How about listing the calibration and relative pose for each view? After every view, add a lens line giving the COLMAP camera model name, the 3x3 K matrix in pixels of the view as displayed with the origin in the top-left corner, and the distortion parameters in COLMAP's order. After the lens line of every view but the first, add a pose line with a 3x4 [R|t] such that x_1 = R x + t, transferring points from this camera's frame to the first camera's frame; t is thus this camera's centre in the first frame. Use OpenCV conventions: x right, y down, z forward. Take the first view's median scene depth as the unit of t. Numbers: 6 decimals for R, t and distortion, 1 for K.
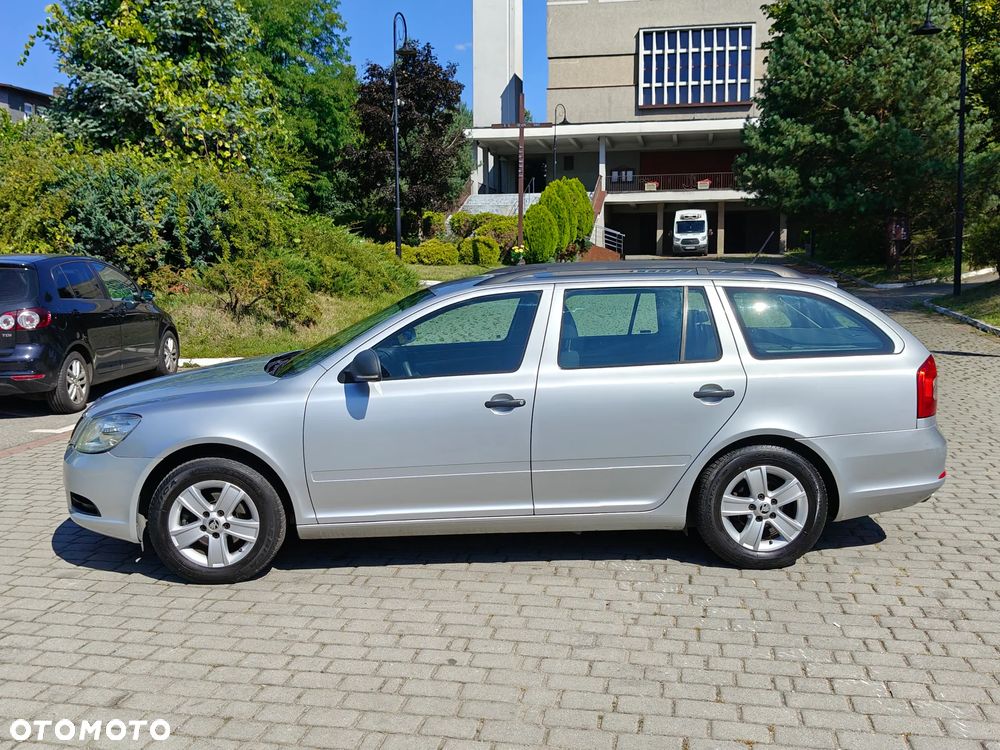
lens RADIAL K [[989.2, 0, 498.3], [0, 989.2, 374.3], [0, 0, 1]] dist [-0.006673, -0.014147]
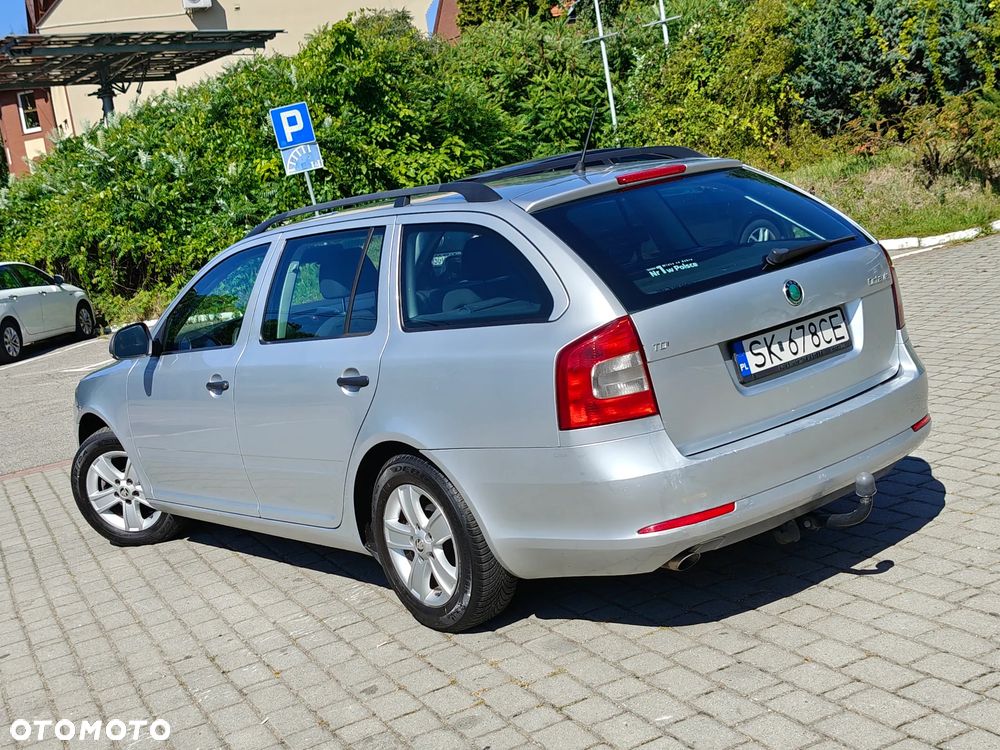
lens RADIAL K [[1281.0, 0, 500.5], [0, 1281.0, 371.9], [0, 0, 1]] dist [0.196113, -0.610639]
pose [[0.601147, 0.022838, -0.798812, 0.226045], [0.071209, 0.994084, 0.082009, -0.012265], [0.795960, -0.106183, 0.595964, 0.113967]]
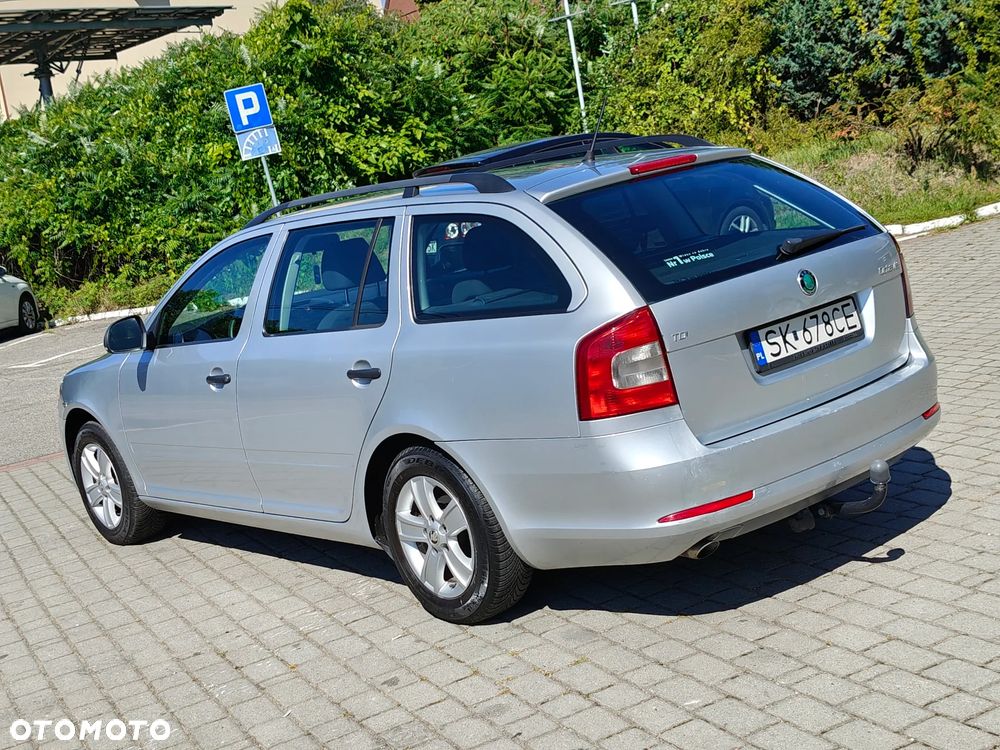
lens RADIAL K [[1344.3, 0, 503.5], [0, 1344.3, 373.5], [0, 0, 1]] dist [0.229841, -0.763344]
pose [[0.628884, 0.023387, -0.777147, 0.227943], [0.074444, 0.993144, 0.090129, -0.013233], [0.773927, -0.114535, 0.622831, 0.101355]]
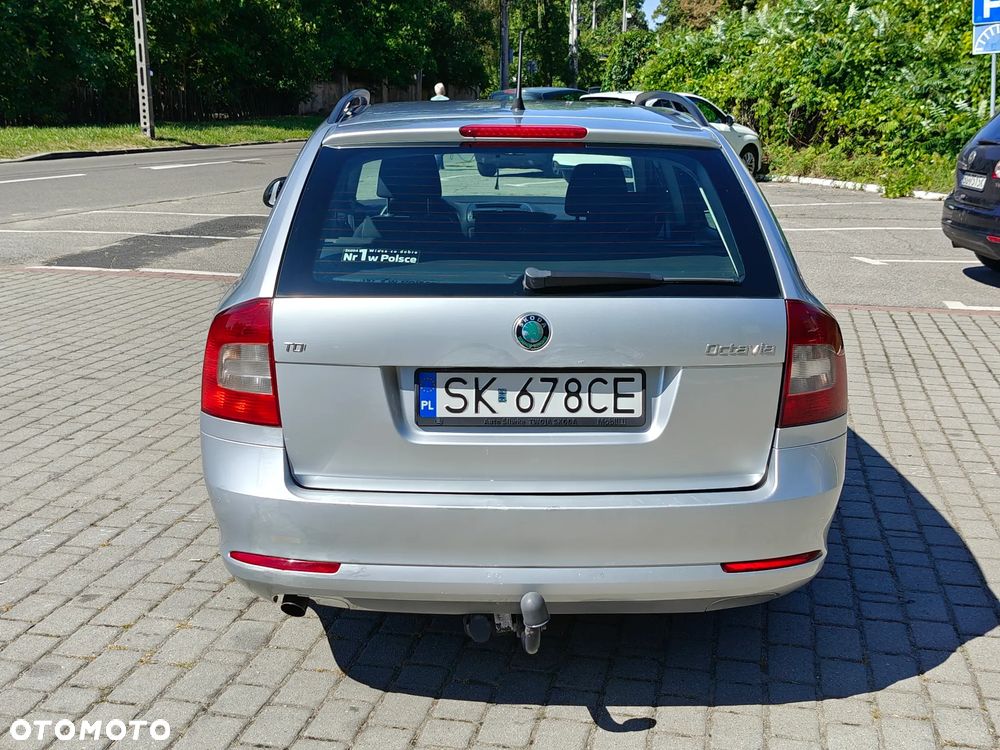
lens RADIAL K [[1242.0, 0, 501.2], [0, 1242.0, 363.1], [0, 0, 1]] dist [0.203441, -0.616437]
pose [[0.012588, 0.220954, -0.975203, 0.232201], [-0.134979, 0.966729, 0.217291, -0.030768], [0.990769, 0.128897, 0.041993, 0.253882]]
